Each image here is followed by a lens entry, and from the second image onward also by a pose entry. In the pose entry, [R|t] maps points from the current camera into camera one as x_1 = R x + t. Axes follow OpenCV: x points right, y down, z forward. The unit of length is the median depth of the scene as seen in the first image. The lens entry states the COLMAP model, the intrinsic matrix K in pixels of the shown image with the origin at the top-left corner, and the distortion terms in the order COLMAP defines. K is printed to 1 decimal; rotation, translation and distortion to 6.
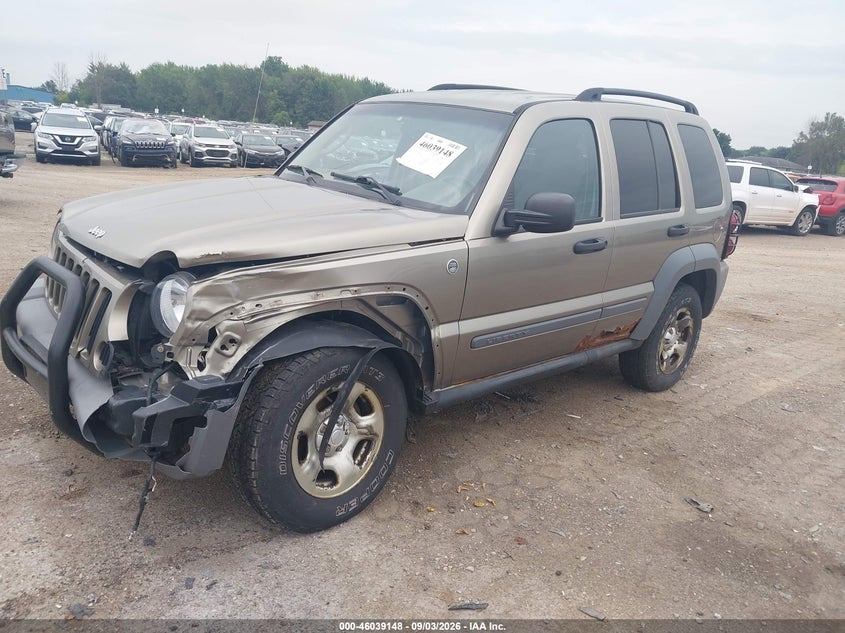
lens RADIAL K [[663.8, 0, 403.9], [0, 663.8, 305.4], [0, 0, 1]] dist [0.072788, -0.123743]
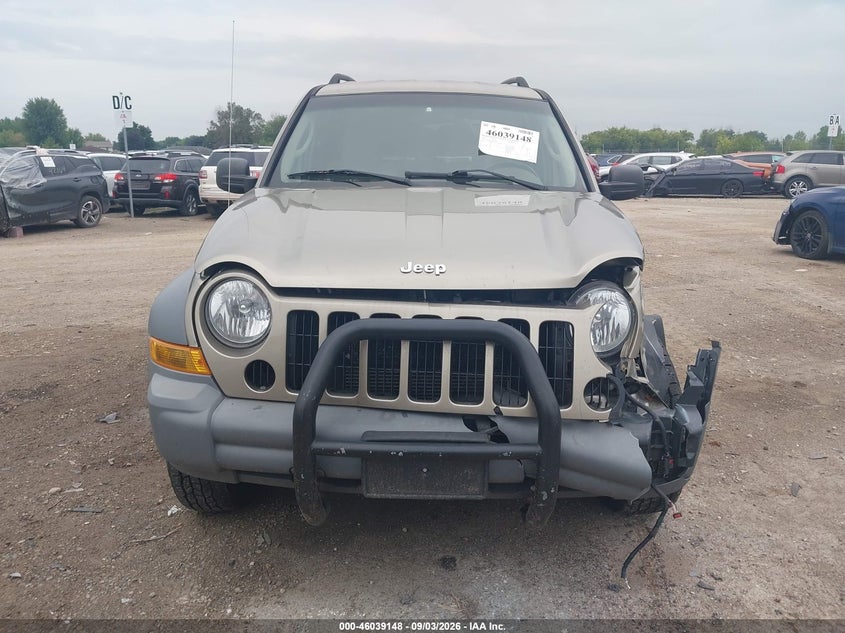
lens RADIAL K [[663.8, 0, 403.9], [0, 663.8, 305.4], [0, 0, 1]] dist [0.072788, -0.123743]
pose [[0.695608, -0.233161, 0.679534, -0.981765], [0.227343, 0.968702, 0.099660, -0.145333], [-0.681502, 0.085163, 0.726844, 0.460386]]
